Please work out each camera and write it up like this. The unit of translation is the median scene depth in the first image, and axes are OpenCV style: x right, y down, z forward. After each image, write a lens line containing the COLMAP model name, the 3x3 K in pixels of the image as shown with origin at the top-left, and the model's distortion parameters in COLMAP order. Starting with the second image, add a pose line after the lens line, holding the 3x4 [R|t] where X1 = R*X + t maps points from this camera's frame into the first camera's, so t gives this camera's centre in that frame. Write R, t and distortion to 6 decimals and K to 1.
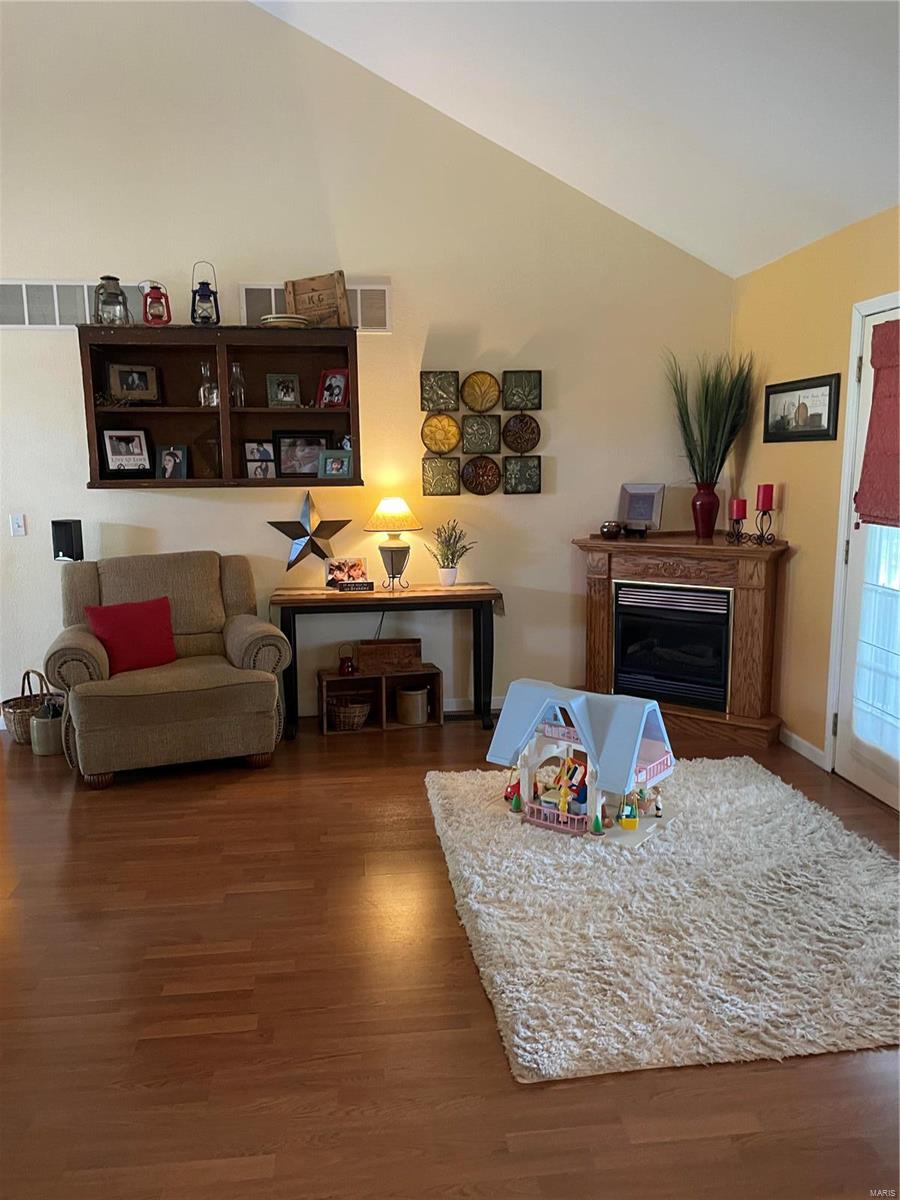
lens RADIAL K [[923.7, 0, 451.3], [0, 923.7, 605.3], [0, 0, 1]] dist [0.188845, -0.251489]
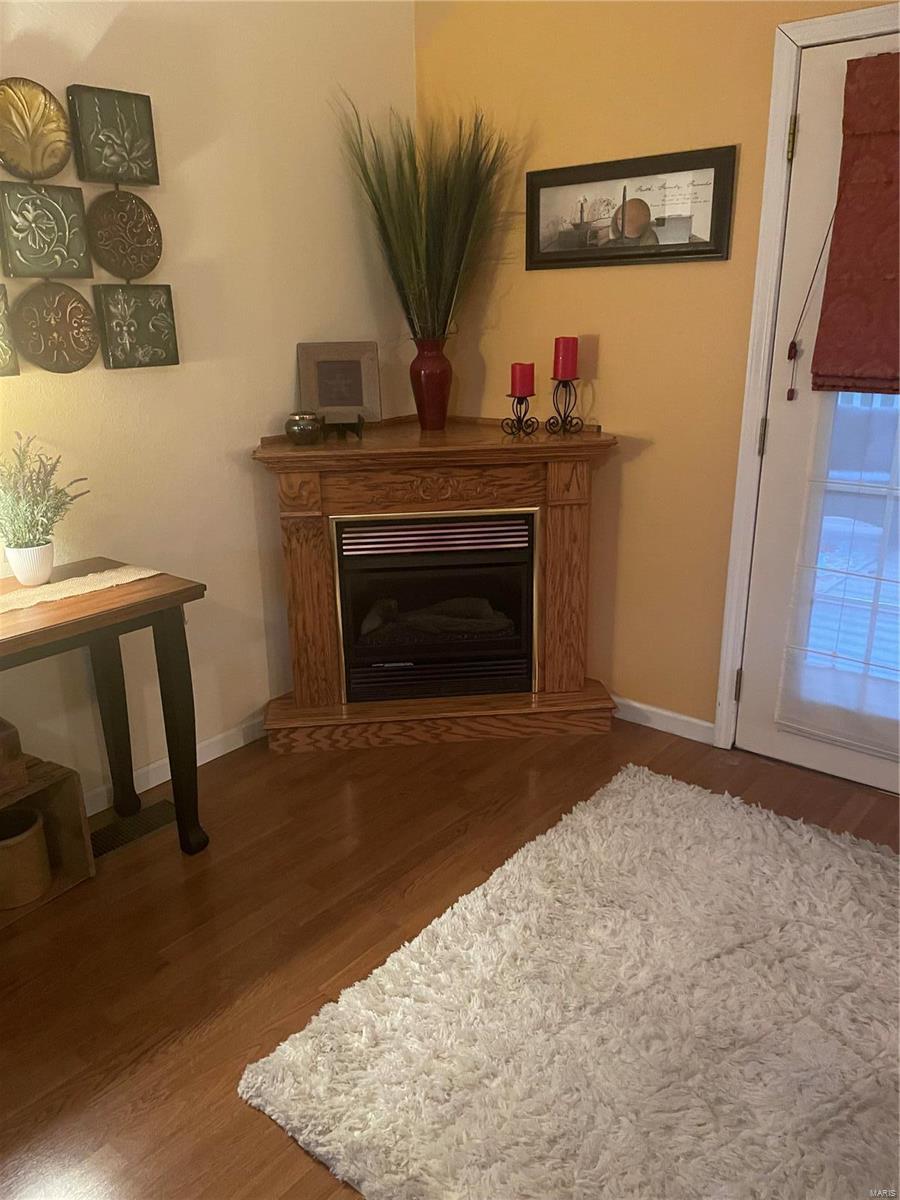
lens RADIAL K [[923.7, 0, 451.3], [0, 923.7, 605.3], [0, 0, 1]] dist [0.188845, -0.251489]
pose [[0.727782, -0.211684, 0.652322, -0.160950], [0.118786, 0.975704, 0.184097, -0.071748], [-0.675443, -0.056496, 0.735245, 0.528838]]
